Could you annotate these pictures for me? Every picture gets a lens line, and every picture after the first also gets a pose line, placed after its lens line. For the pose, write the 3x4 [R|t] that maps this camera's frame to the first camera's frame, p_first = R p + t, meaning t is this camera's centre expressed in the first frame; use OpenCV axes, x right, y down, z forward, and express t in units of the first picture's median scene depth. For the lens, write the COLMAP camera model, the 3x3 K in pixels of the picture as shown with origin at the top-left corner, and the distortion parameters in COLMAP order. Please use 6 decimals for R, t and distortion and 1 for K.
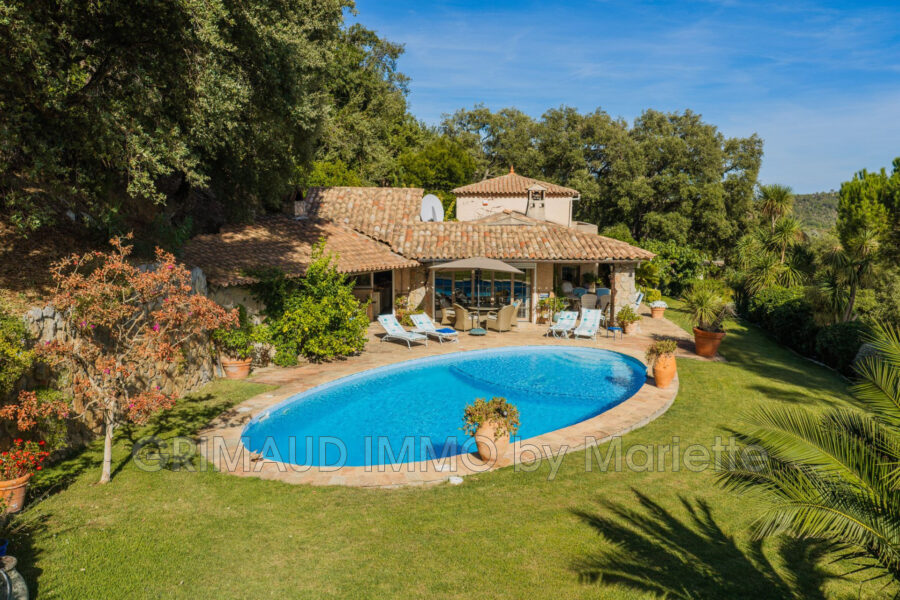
lens RADIAL K [[743.3, 0, 450.0], [0, 743.3, 300.0], [0, 0, 1]] dist [0.003845, -0.003003]
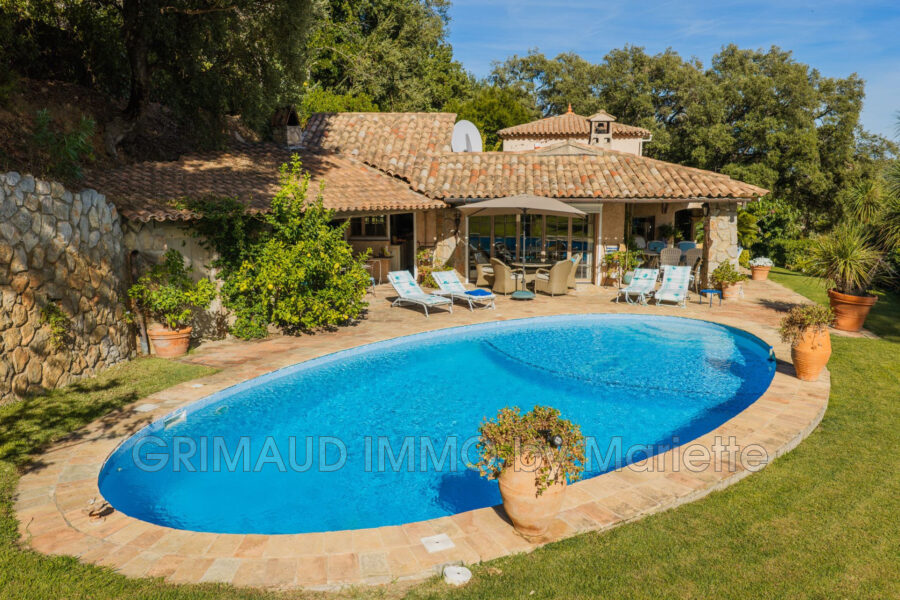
lens RADIAL K [[743.3, 0, 450.0], [0, 743.3, 300.0], [0, 0, 1]] dist [0.003845, -0.003003]
pose [[0.997337, 0.006548, -0.072635, 0.018154], [-0.003686, 0.999214, 0.039468, 0.017946], [0.072836, -0.039095, 0.996577, 0.240471]]
